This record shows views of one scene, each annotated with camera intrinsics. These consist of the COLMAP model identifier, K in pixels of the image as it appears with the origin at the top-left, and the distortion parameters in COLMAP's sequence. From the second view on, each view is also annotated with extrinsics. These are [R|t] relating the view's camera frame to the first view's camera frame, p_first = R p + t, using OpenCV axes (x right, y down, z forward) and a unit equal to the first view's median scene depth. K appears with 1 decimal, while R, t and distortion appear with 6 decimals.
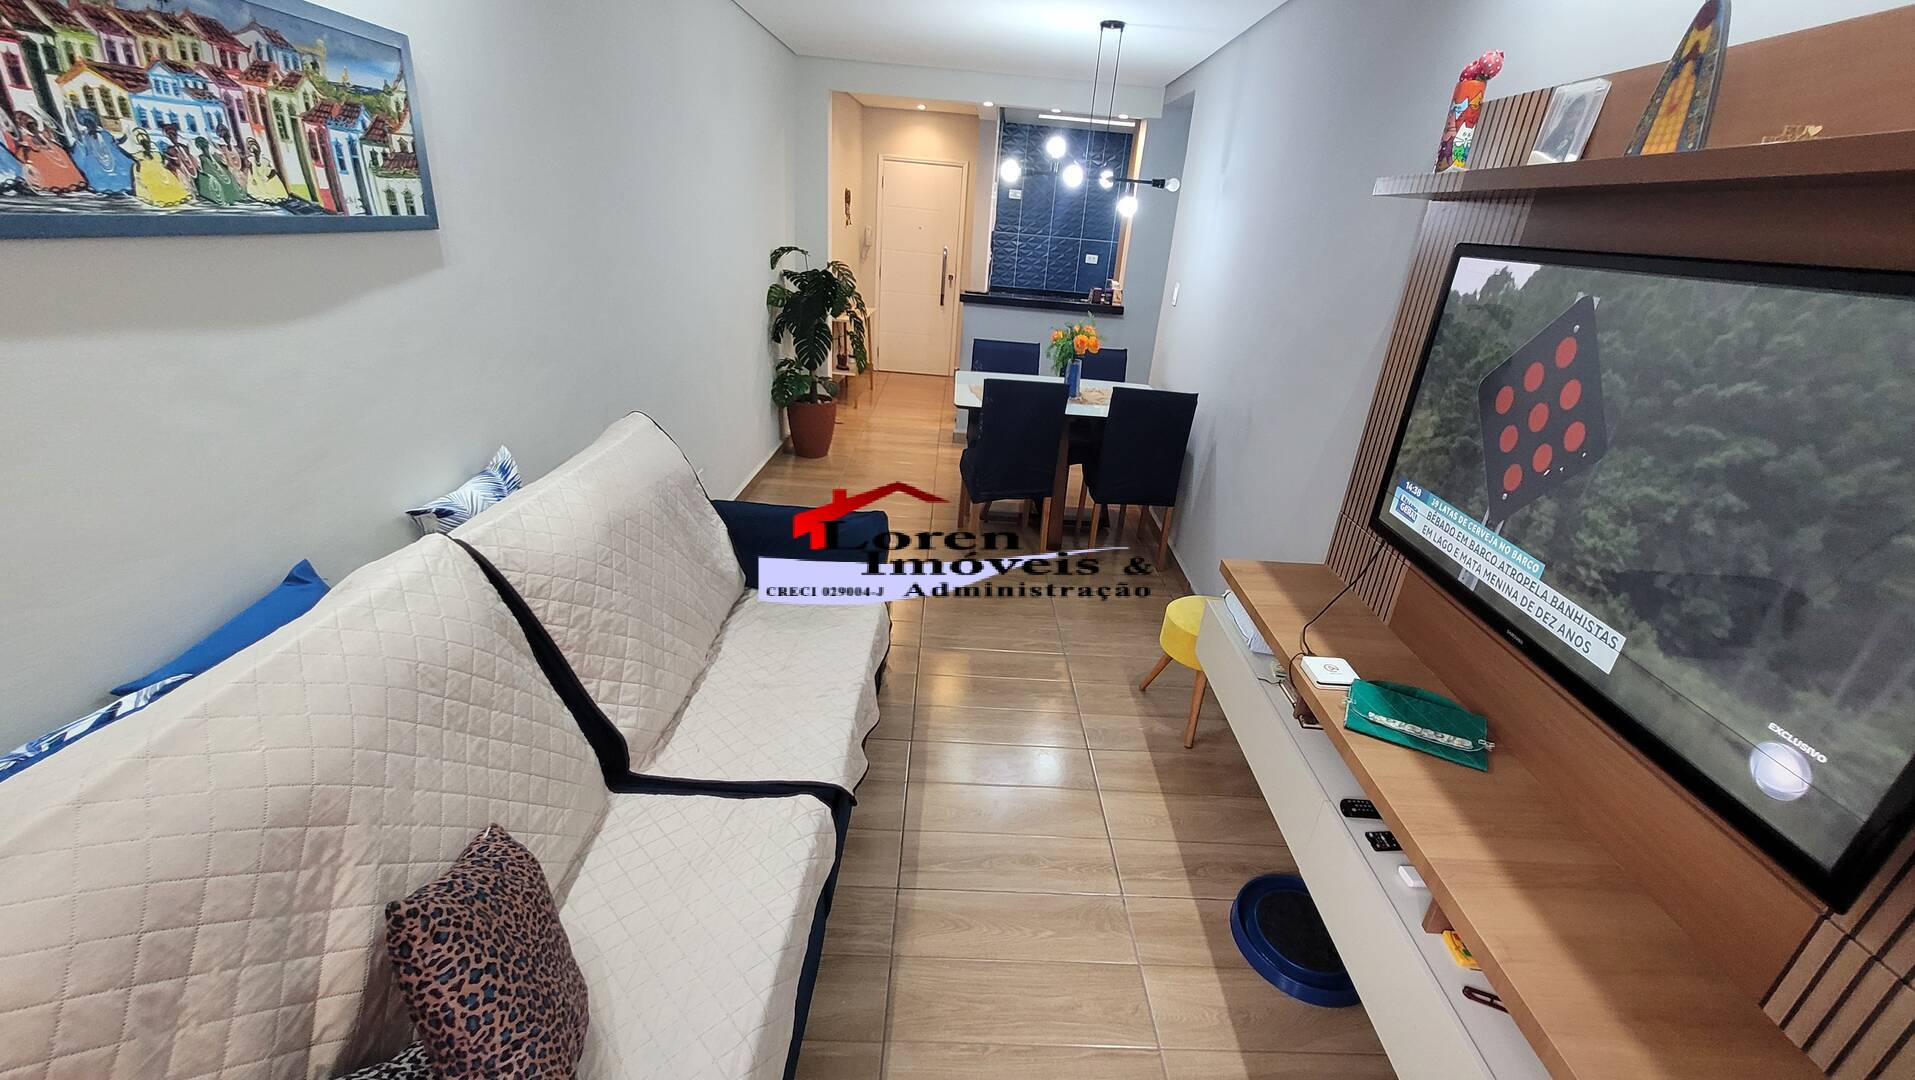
lens RADIAL K [[758.5, 0, 965.6], [0, 758.5, 532.2], [0, 0, 1]] dist [-0.001886, -0.000585]
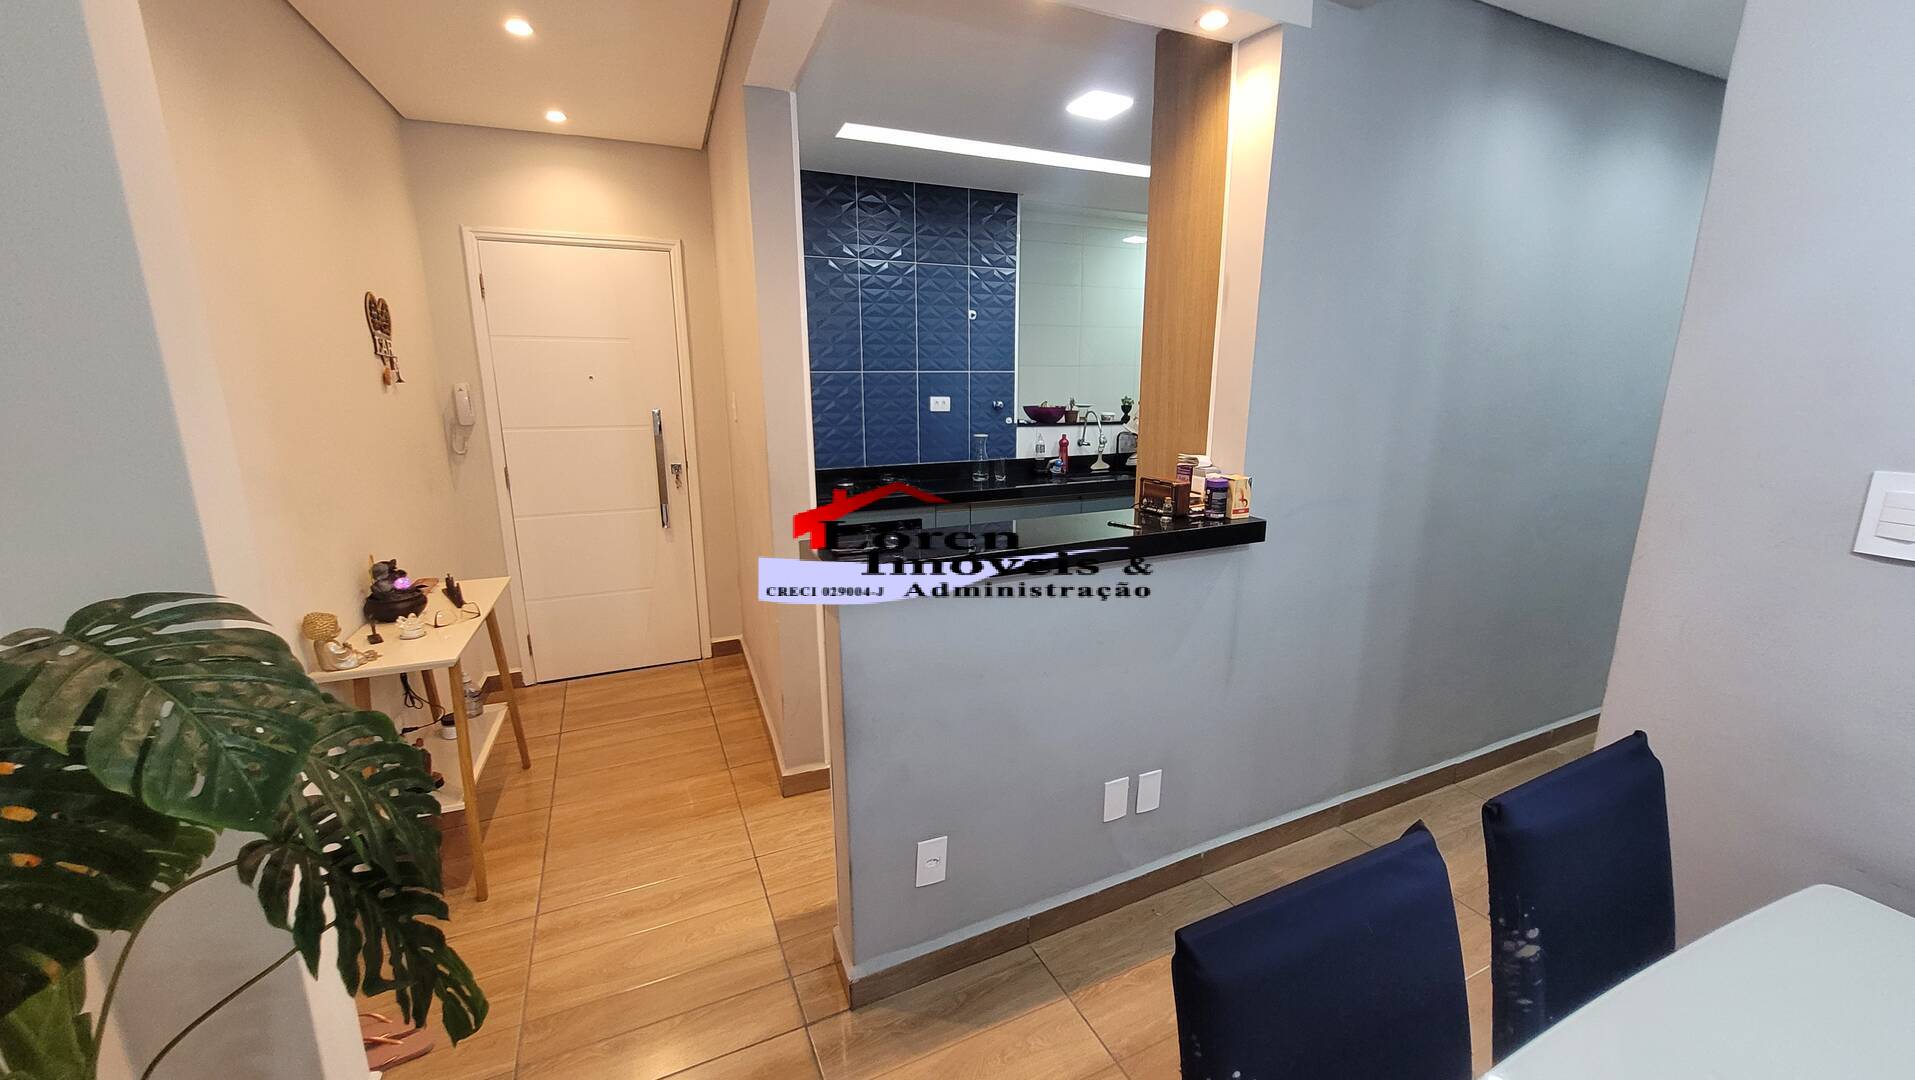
lens RADIAL K [[758.5, 0, 967.7], [0, 758.5, 539.0], [0, 0, 1]] dist [-0.001886, -0.000585]
pose [[0.903196, -0.172948, 0.392842, -0.055709], [0.232495, 0.966465, -0.109052, -0.215876], [-0.360808, 0.189829, 0.913117, 0.546329]]
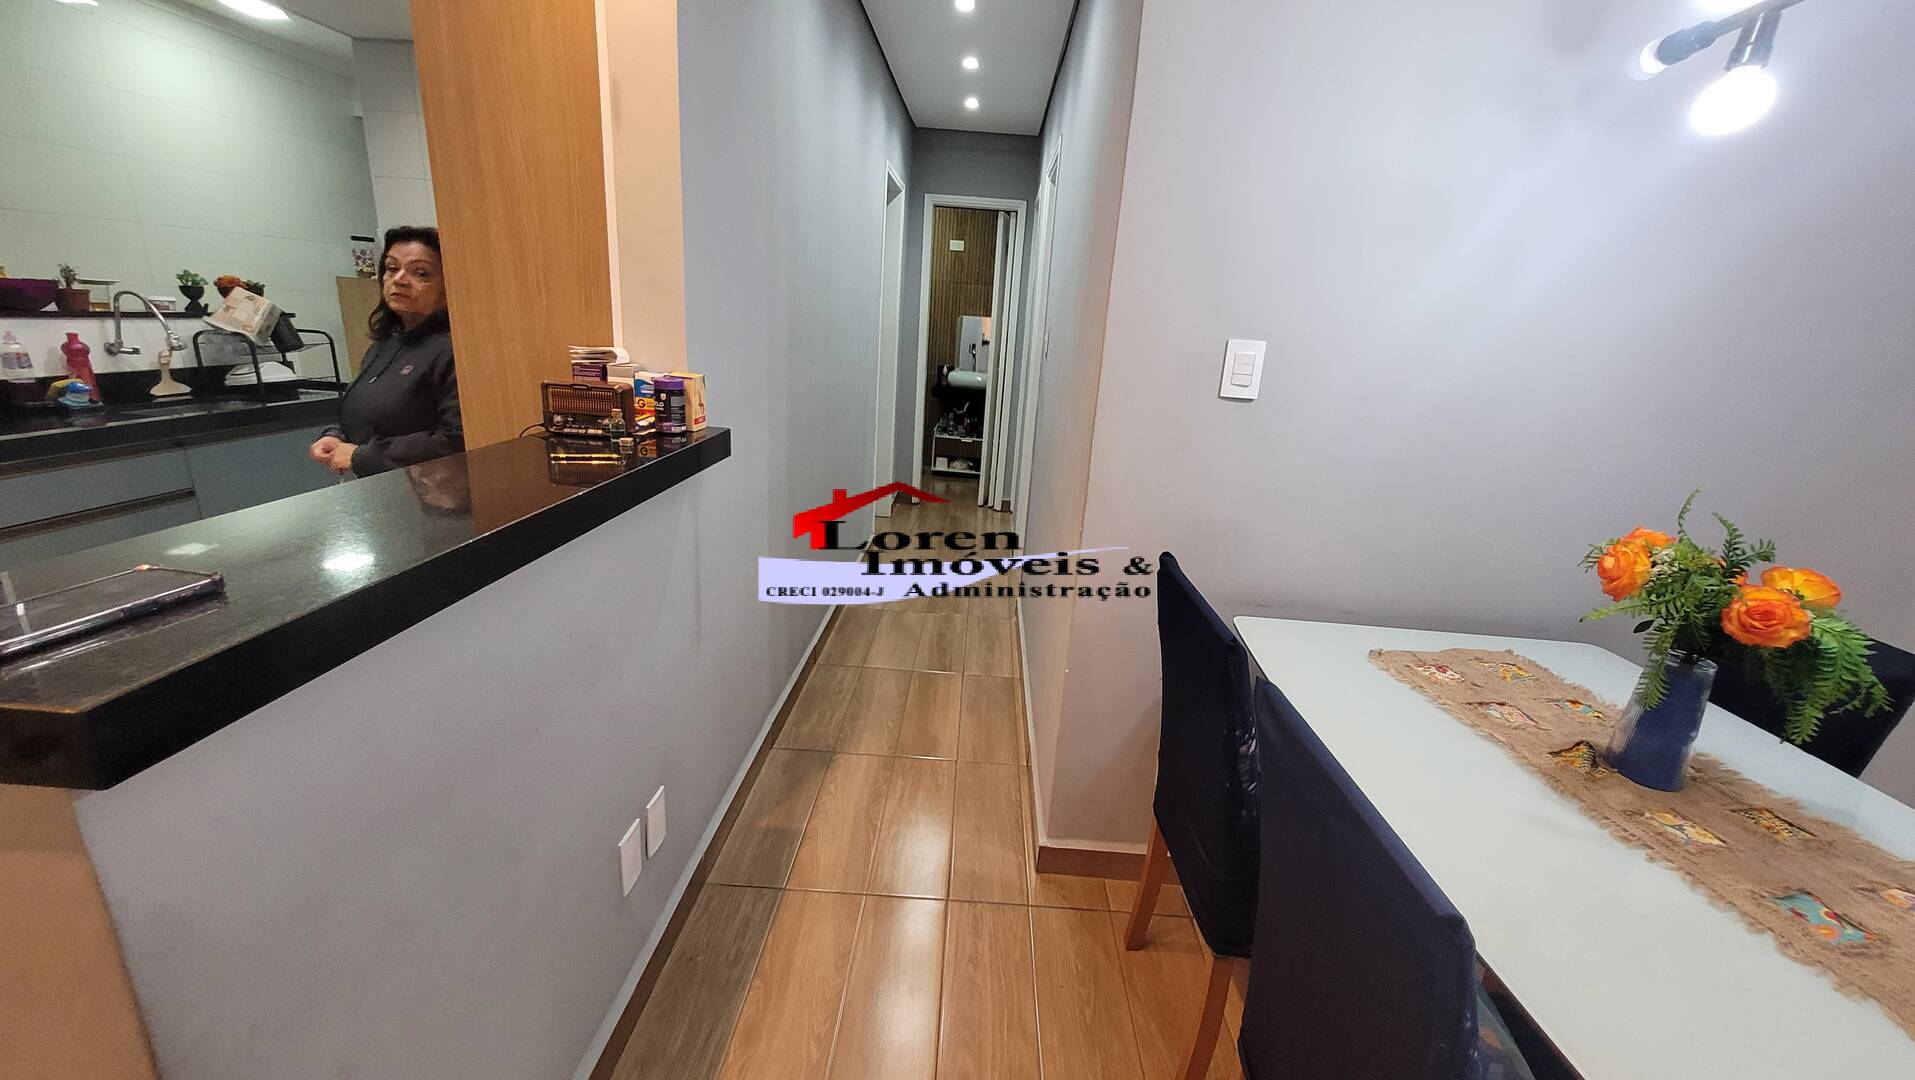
lens RADIAL K [[758.5, 0, 975.1], [0, 758.5, 540.1], [0, 0, 1]] dist [-0.001886, -0.000585]
pose [[0.026582, -0.361112, 0.932144, -0.061868], [0.323893, 0.885282, 0.333721, -0.250162], [-0.945720, 0.293044, 0.140494, 0.674359]]
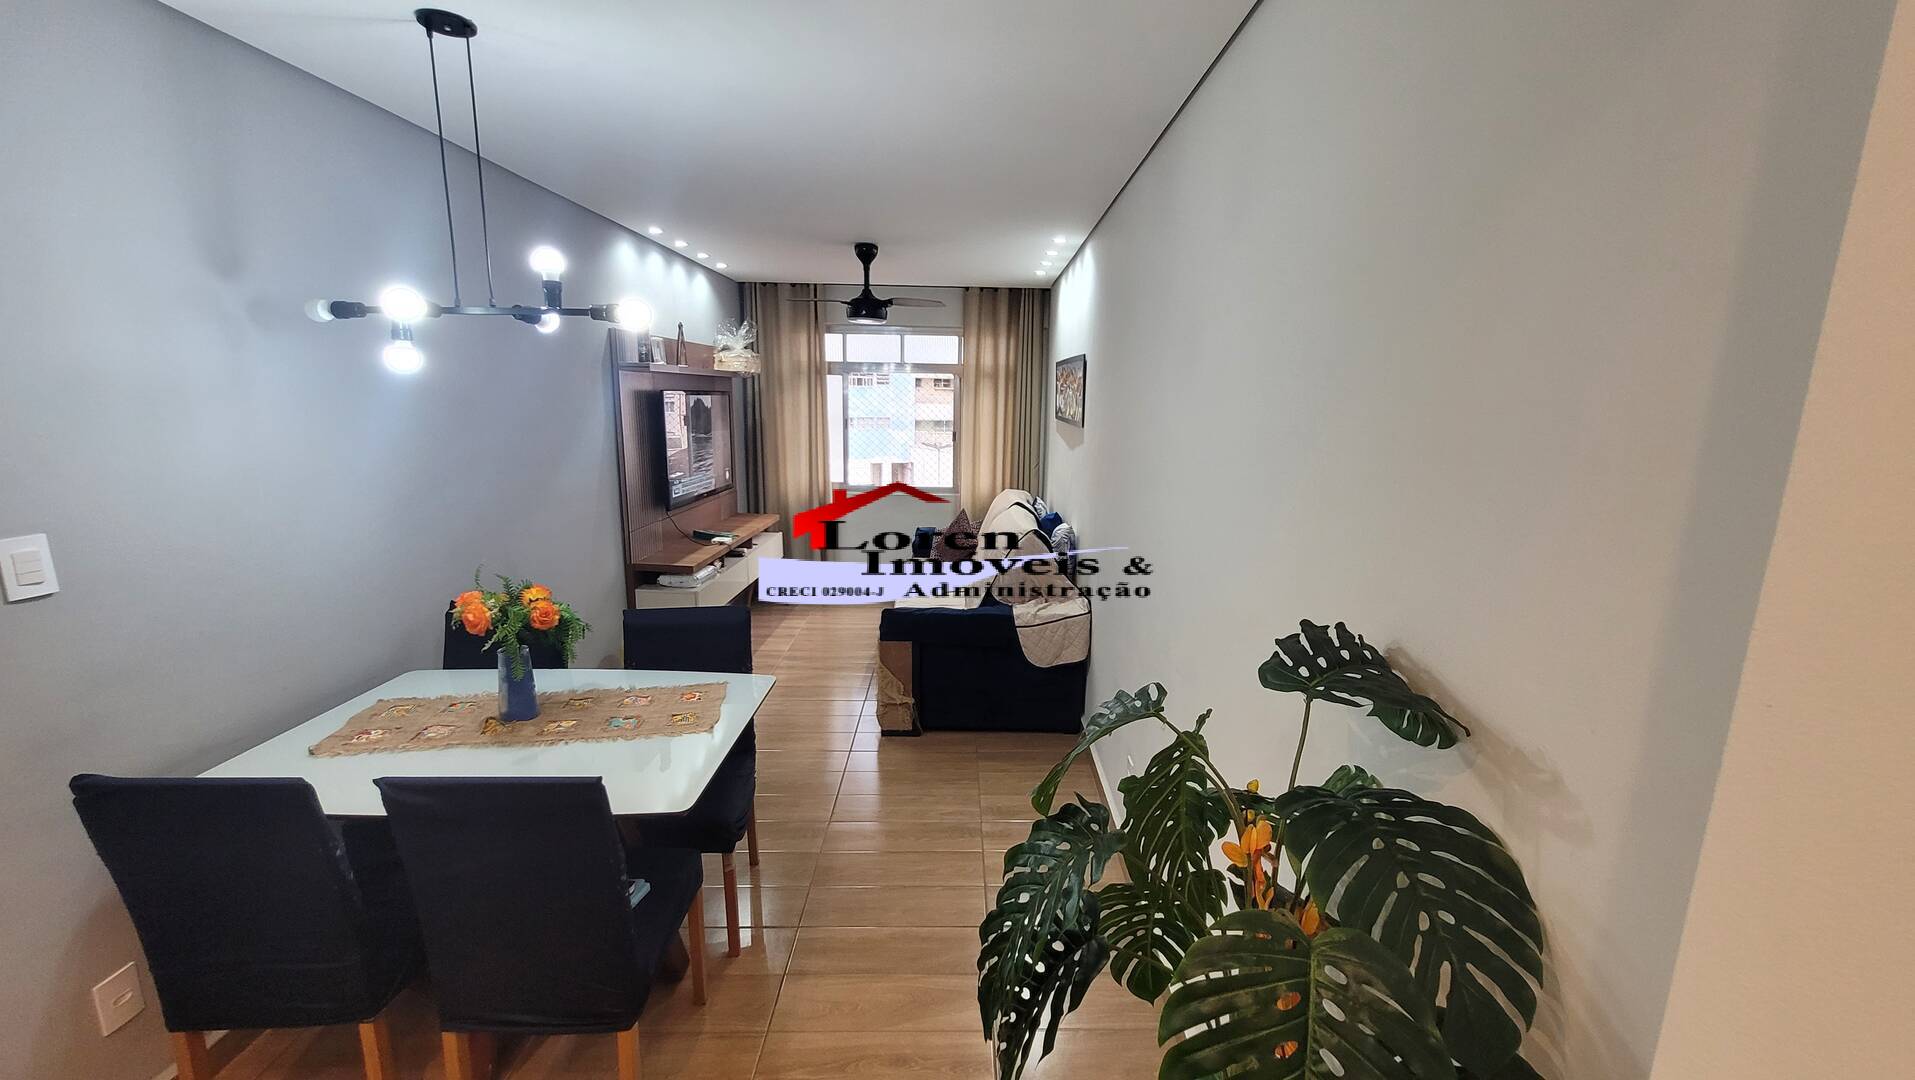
lens RADIAL K [[758.5, 0, 962.0], [0, 758.5, 537.3], [0, 0, 1]] dist [-0.001886, -0.000585]
pose [[-0.995586, -0.092557, -0.015567, -0.082692], [-0.085739, 0.829405, 0.552029, -0.335499], [-0.038183, 0.550927, -0.833679, 0.772180]]
